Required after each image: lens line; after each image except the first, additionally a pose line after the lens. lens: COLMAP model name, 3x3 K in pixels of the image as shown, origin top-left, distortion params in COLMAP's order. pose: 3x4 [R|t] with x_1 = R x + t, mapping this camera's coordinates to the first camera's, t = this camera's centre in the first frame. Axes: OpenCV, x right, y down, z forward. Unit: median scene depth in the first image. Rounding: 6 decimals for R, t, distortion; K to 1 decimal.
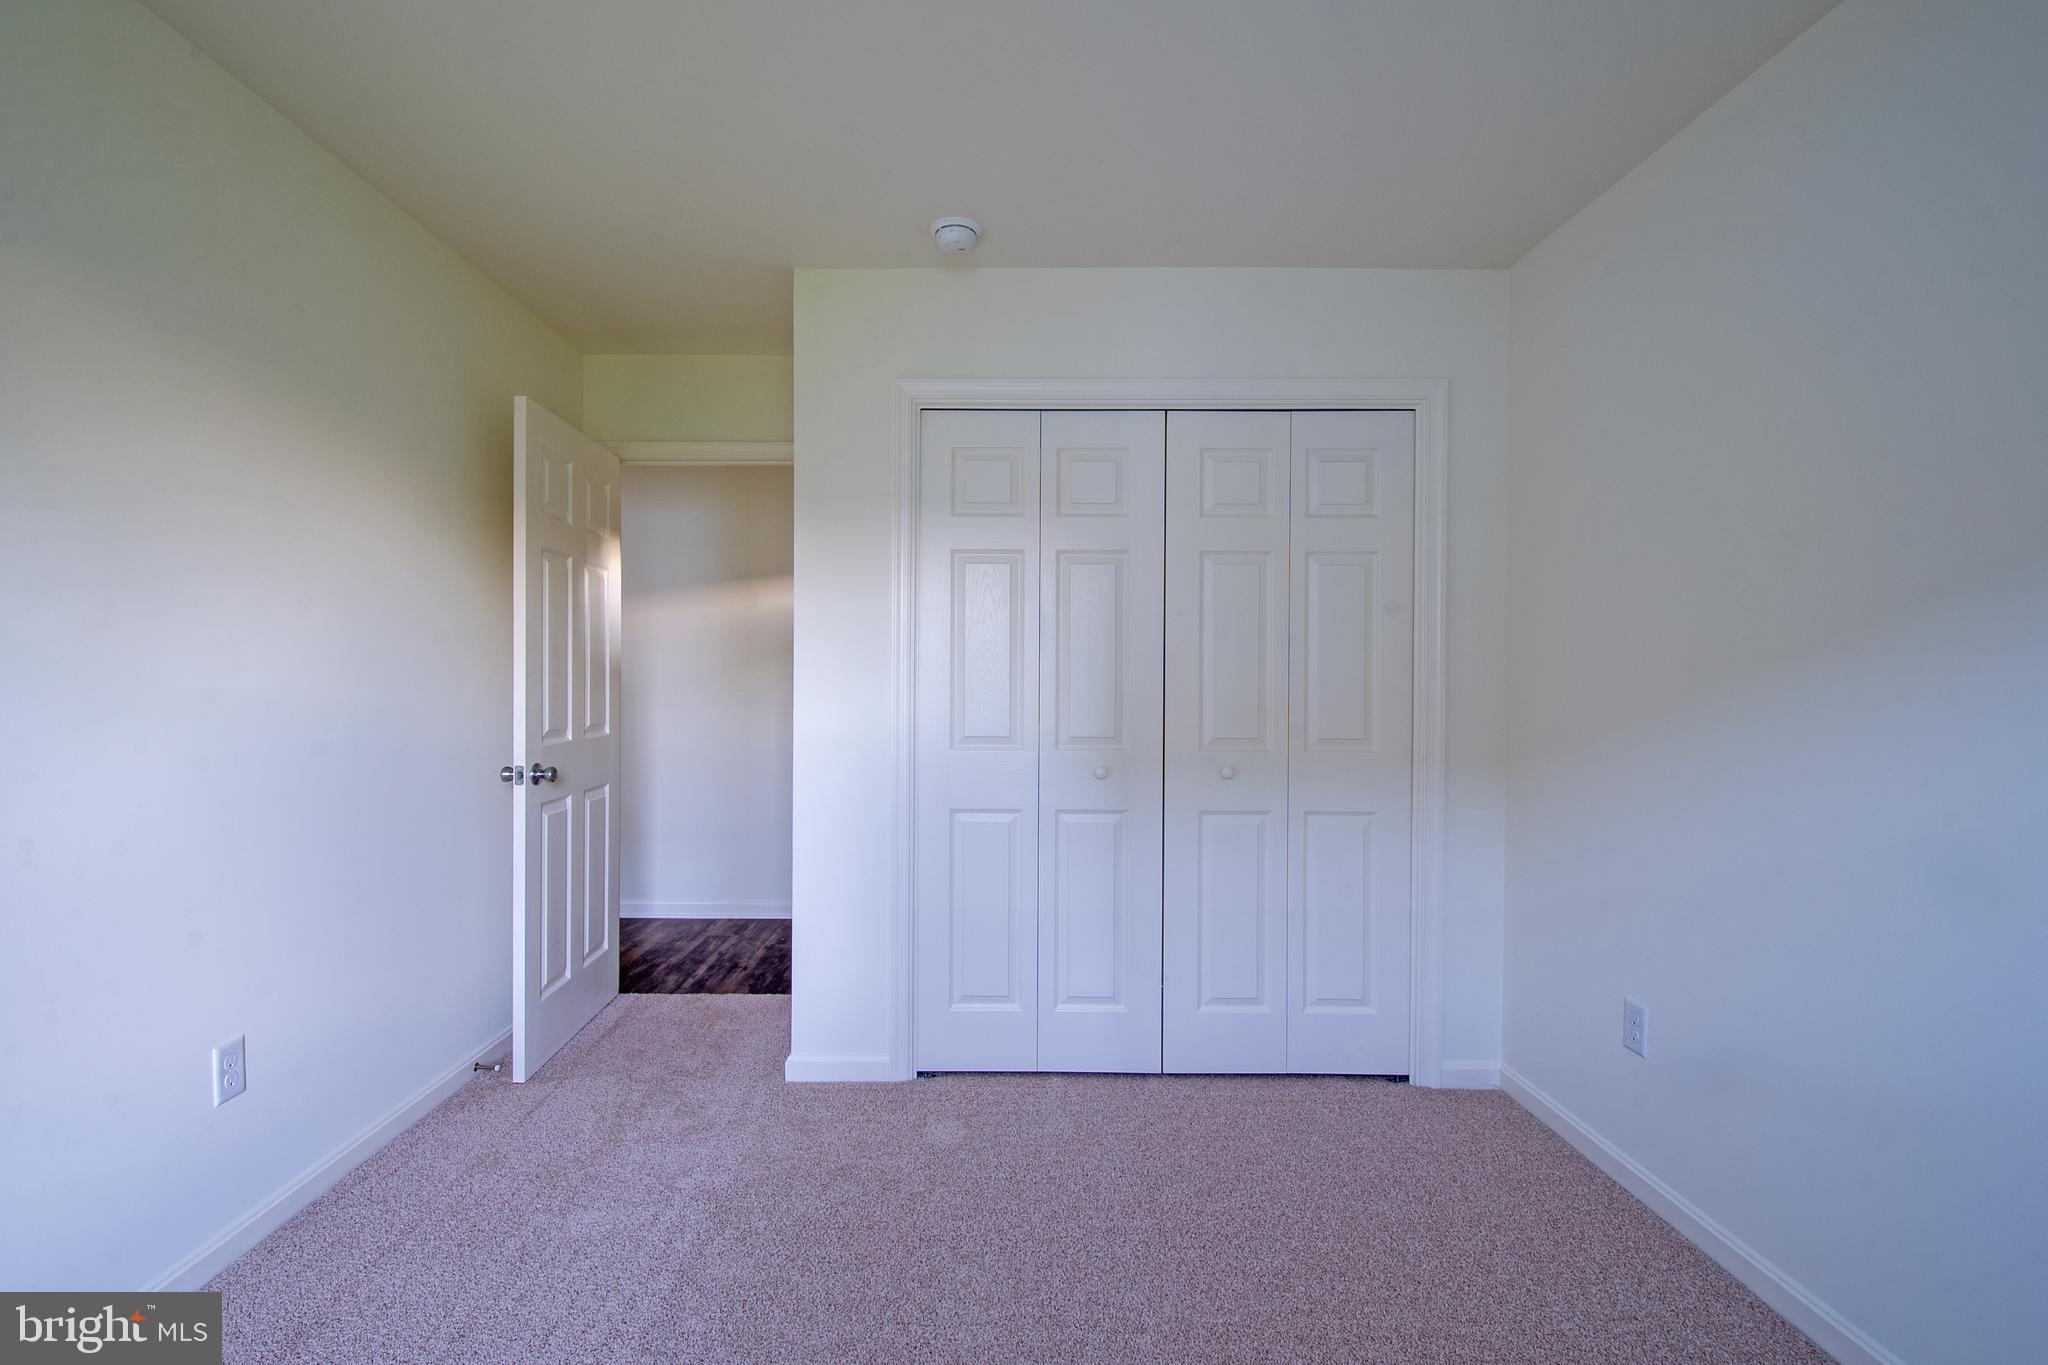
lens RADIAL K [[919.1, 0, 1032.0], [0, 919.1, 670.1], [0, 0, 1]] dist [-0.000220, -0.001673]
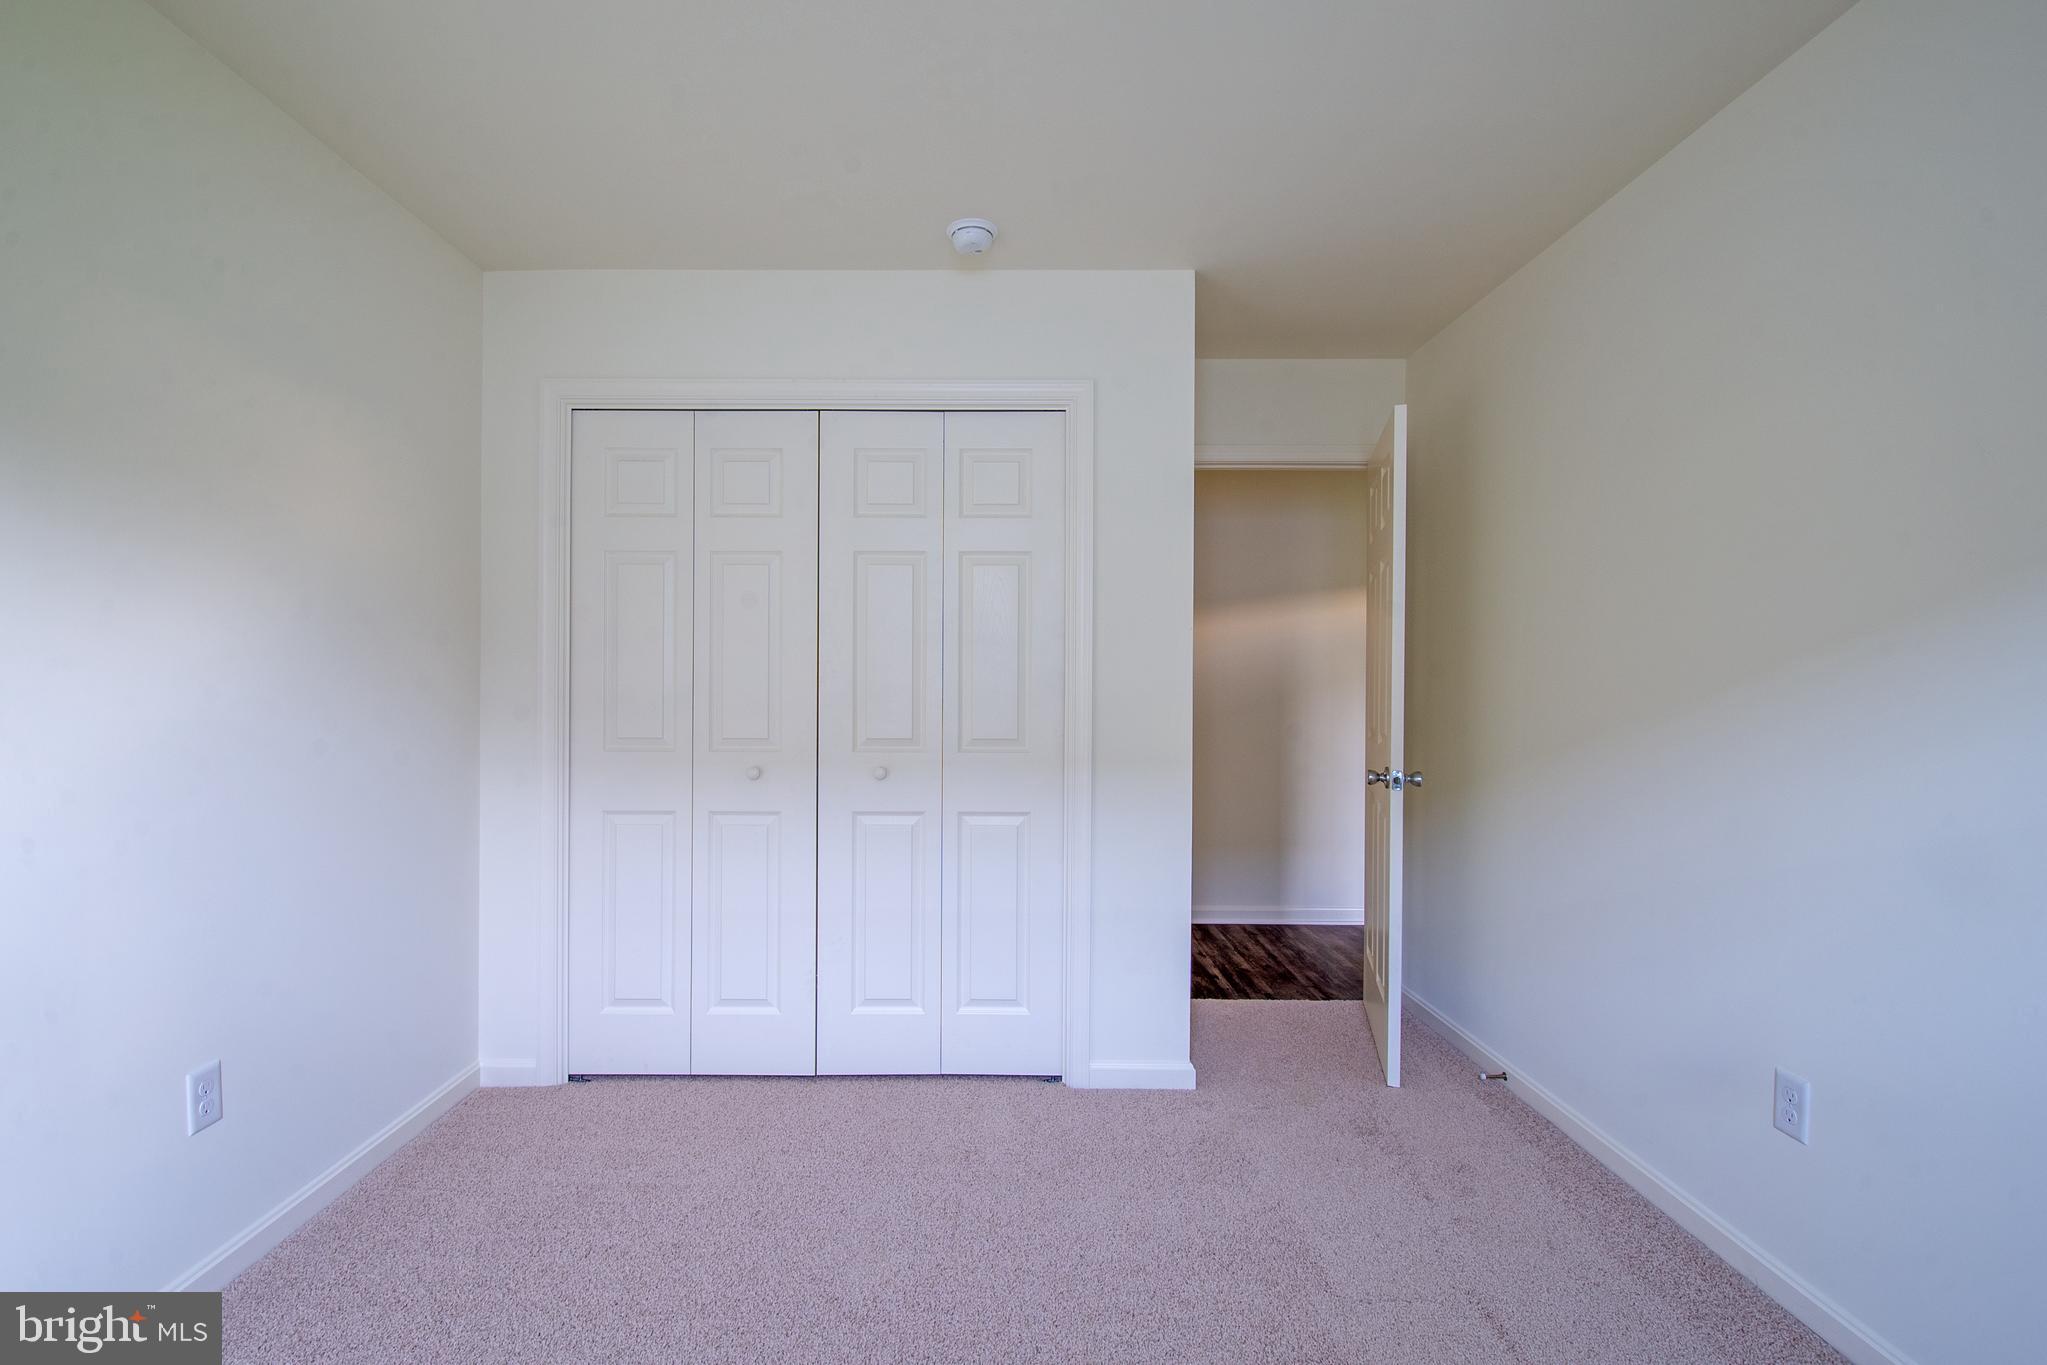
lens RADIAL K [[918.7, 0, 1124.8], [0, 918.7, 667.7], [0, 0, 1]] dist [-0.000220, -0.001673]
pose [[0.999895, -0.001802, 0.014411, 0.194293], [0.001871, 0.999987, -0.004799, 0.001007], [-0.014403, 0.004826, 0.999885, -0.000977]]
